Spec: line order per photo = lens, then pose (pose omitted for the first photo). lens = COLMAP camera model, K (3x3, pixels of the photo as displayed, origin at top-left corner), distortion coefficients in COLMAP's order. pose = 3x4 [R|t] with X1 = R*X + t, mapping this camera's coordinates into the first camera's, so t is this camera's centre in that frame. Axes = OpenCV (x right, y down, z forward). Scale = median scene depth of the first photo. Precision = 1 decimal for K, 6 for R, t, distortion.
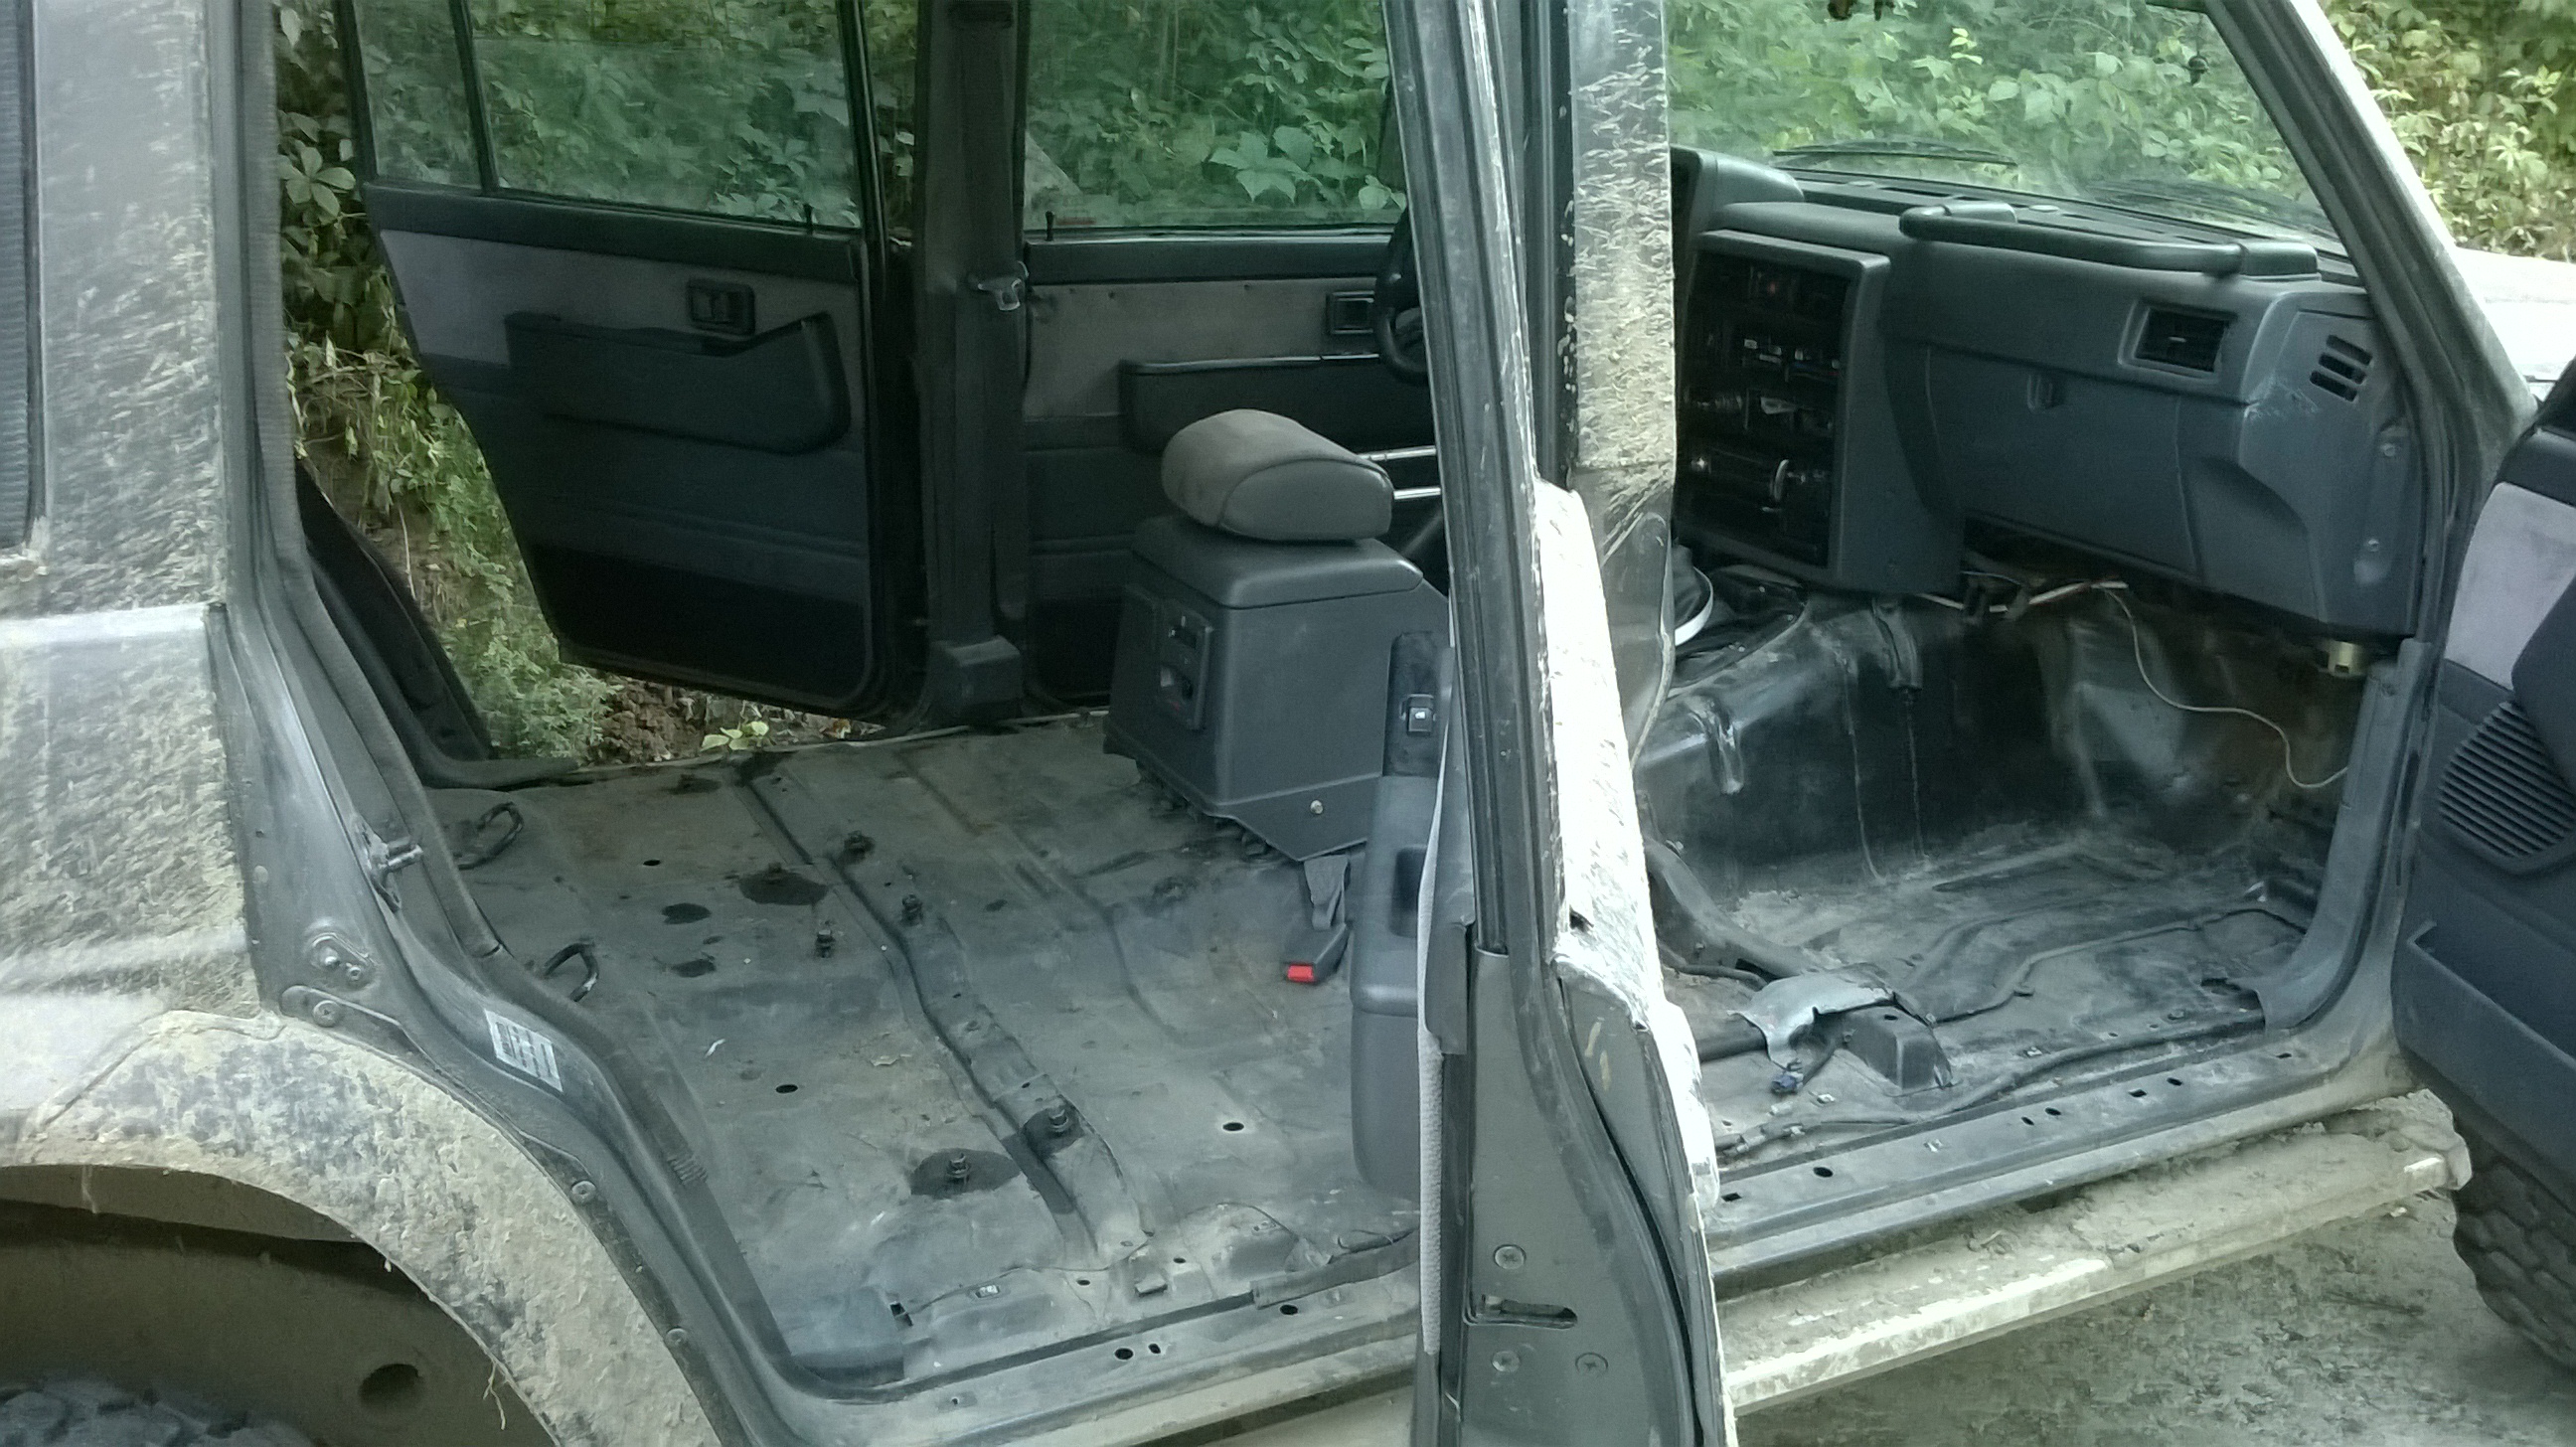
lens RADIAL K [[2209.3, 0, 1288.0], [0, 2209.3, 723.5], [0, 0, 1]] dist [-0.004512, -0.002006]
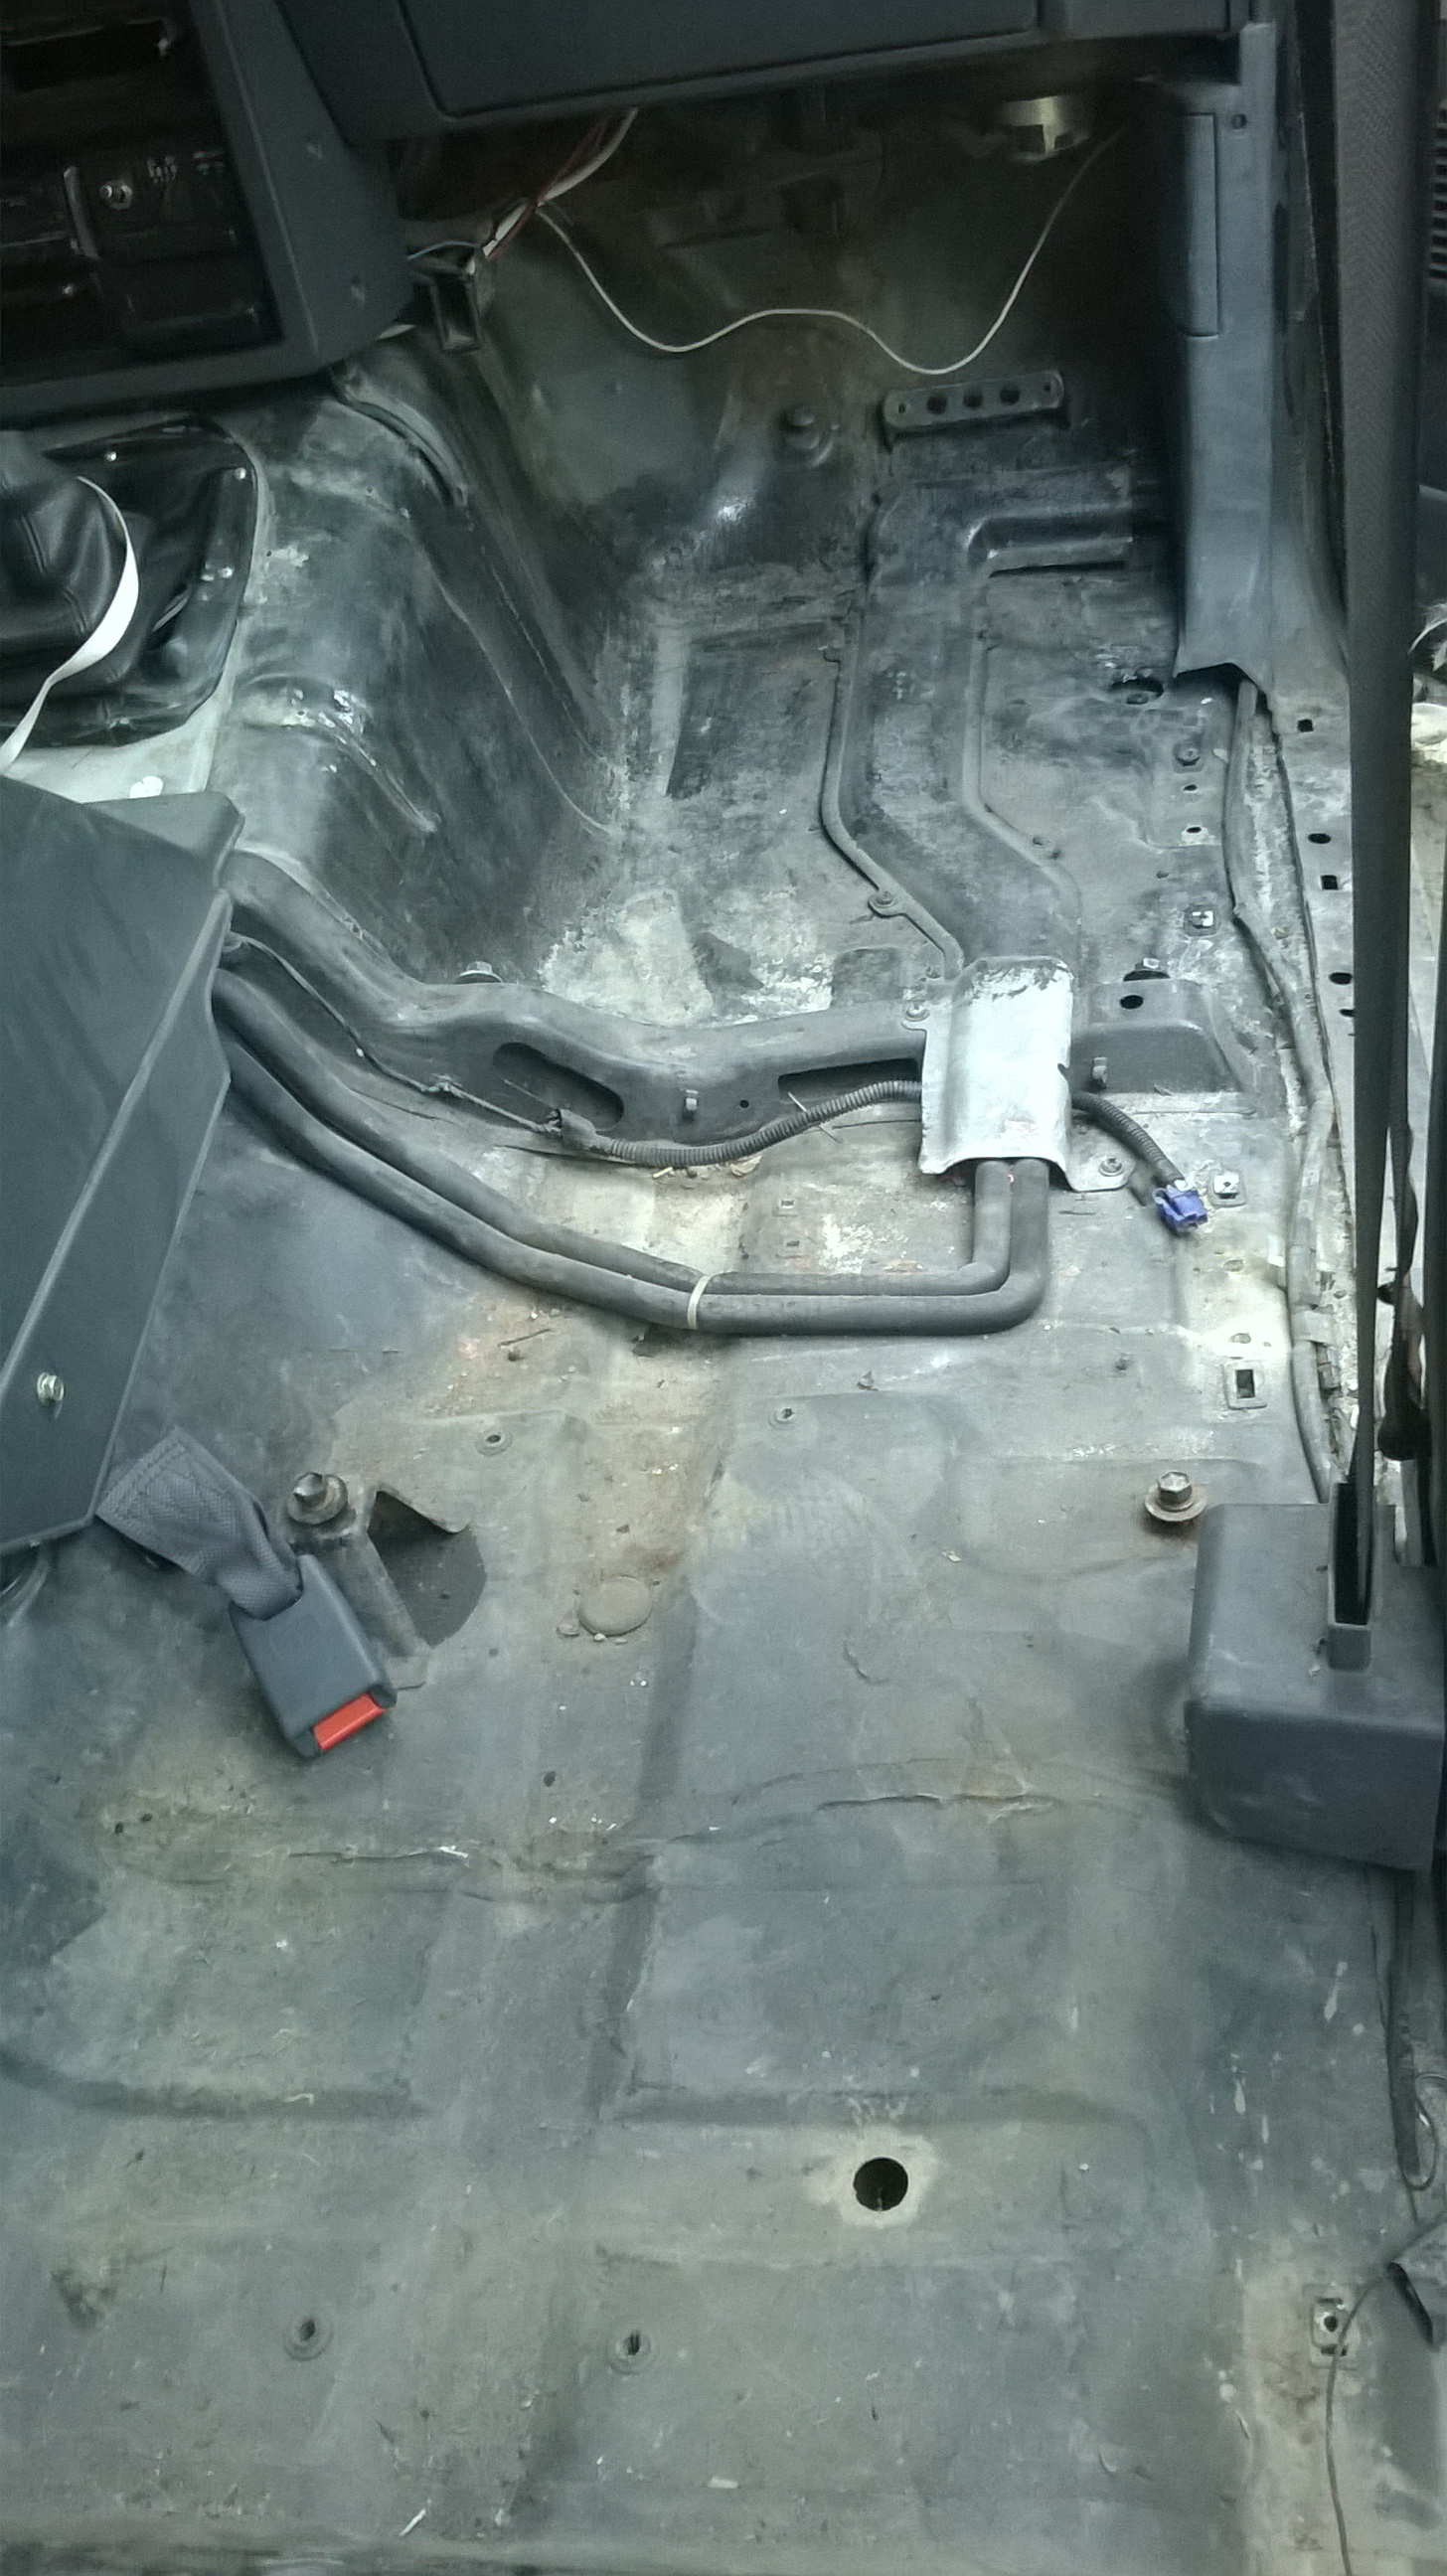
lens RADIAL K [[2209.3, 0, 723.5], [0, 2209.3, 1288.0], [0, 0, 1]] dist [-0.004512, -0.002006]
pose [[0.527921, -0.631946, 0.567401, -0.121160], [0.415693, 0.774856, 0.476232, -0.100364], [-0.740607, -0.015548, 0.671759, 0.588780]]
